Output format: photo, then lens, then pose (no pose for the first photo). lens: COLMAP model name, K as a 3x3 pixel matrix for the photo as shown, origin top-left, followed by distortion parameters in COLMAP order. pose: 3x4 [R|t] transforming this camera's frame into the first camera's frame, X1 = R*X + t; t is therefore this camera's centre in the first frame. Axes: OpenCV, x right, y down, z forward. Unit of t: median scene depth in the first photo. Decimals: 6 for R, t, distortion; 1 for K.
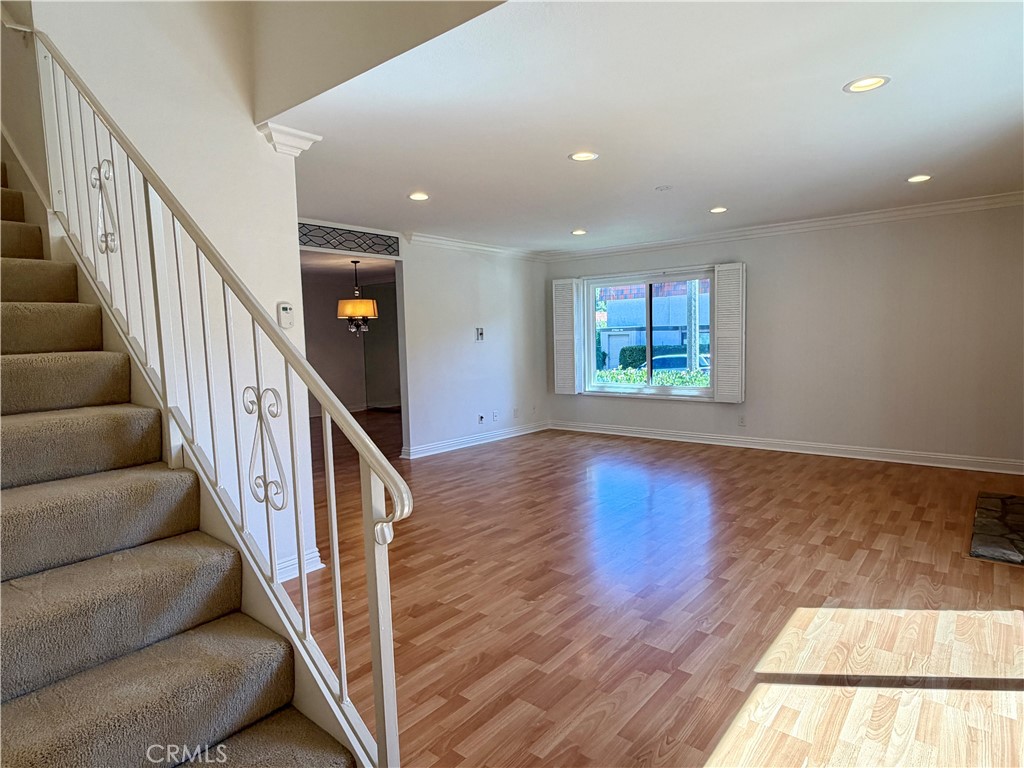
lens RADIAL K [[584.2, 0, 519.5], [0, 584.2, 390.9], [0, 0, 1]] dist [0.001391, 0.000421]
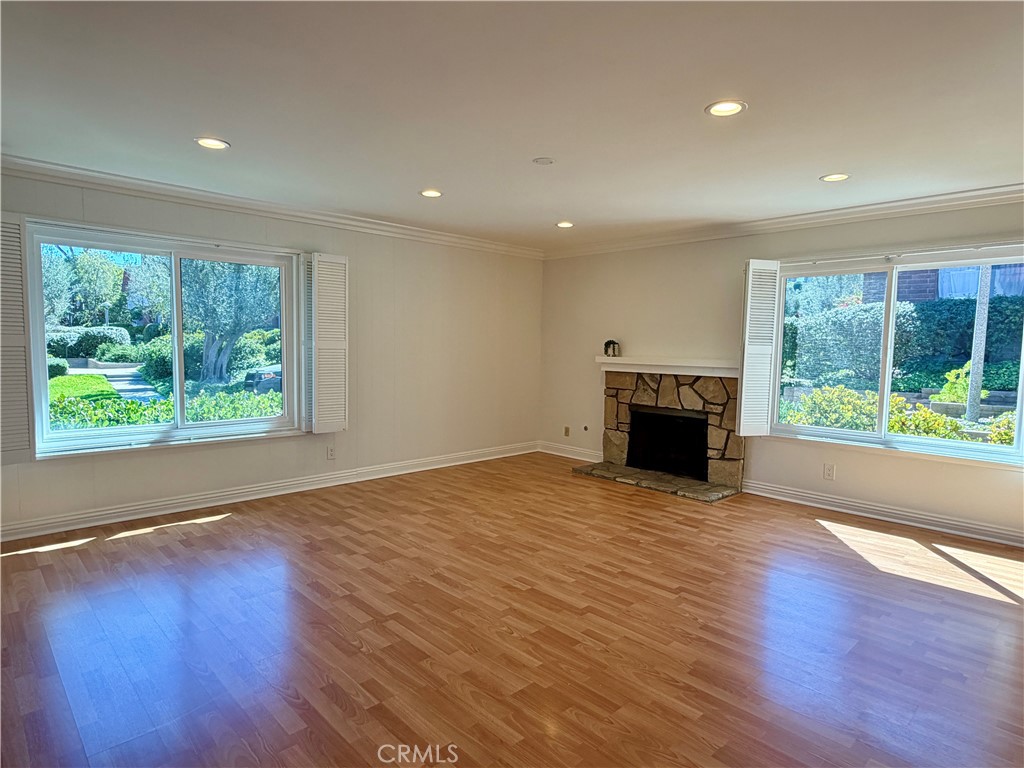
lens RADIAL K [[577.7, 0, 507.1], [0, 577.7, 387.8], [0, 0, 1]] dist [-0.000350, -0.000757]
pose [[0.135876, -0.049386, 0.989494, -0.606897], [0.074418, 0.996444, 0.039514, -0.085778], [-0.987927, 0.068267, 0.139068, 1.077163]]
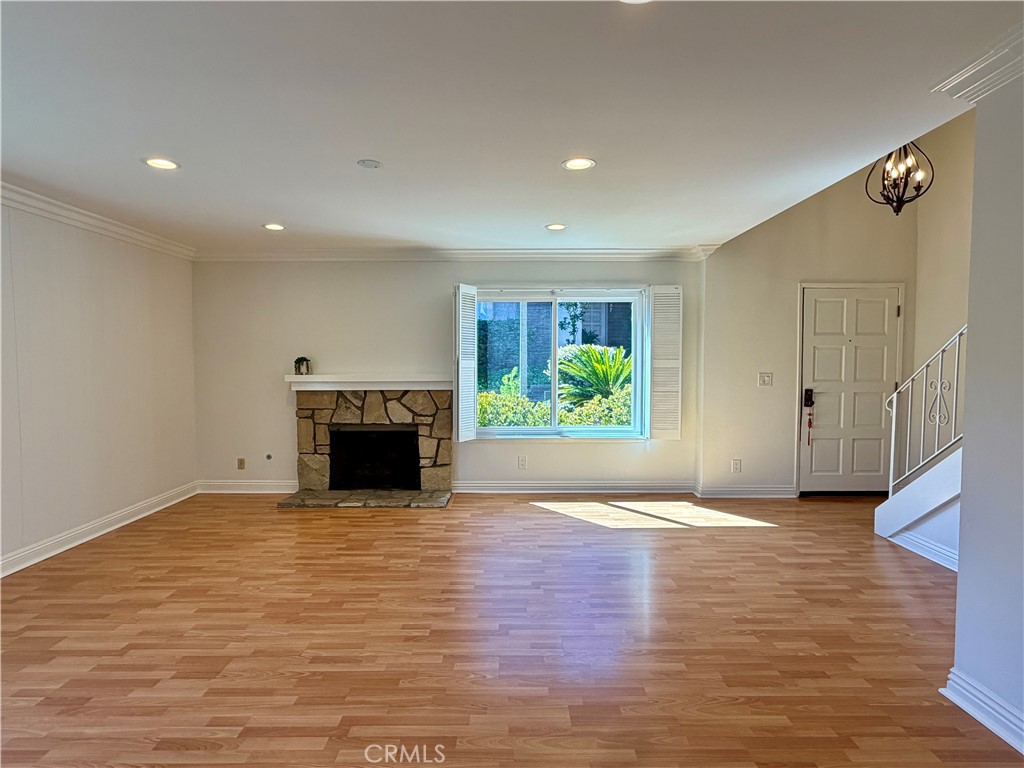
lens RADIAL K [[577.7, 0, 507.1], [0, 577.7, 387.8], [0, 0, 1]] dist [-0.000350, -0.000757]
pose [[-0.617906, -0.014260, 0.786123, -0.463274], [0.091332, 0.991765, 0.089779, -0.137336], [-0.780930, 0.127273, -0.611515, 1.494722]]
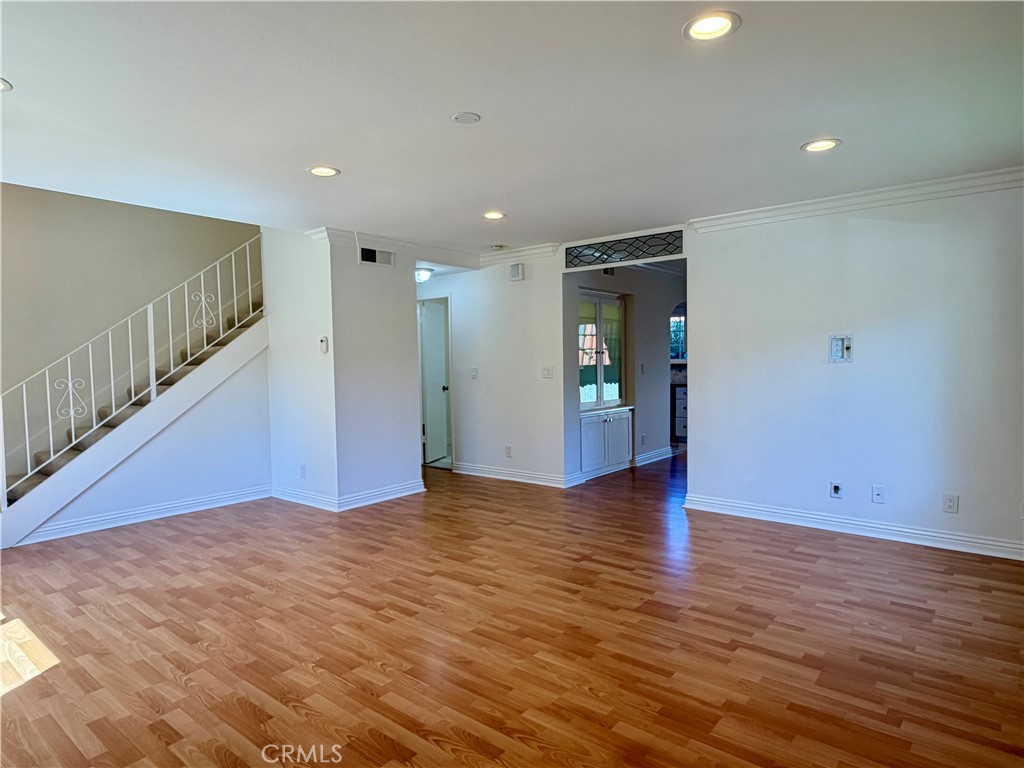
lens RADIAL K [[617.1, 0, 512.0], [0, 617.1, 384.0], [0, 0, 1]] dist [-0.003211, 0.000933]
pose [[-0.012538, 0.064935, -0.997811, 1.008628], [-0.080124, 0.994615, 0.065733, -0.134718], [0.996706, 0.080773, -0.007267, 1.201951]]
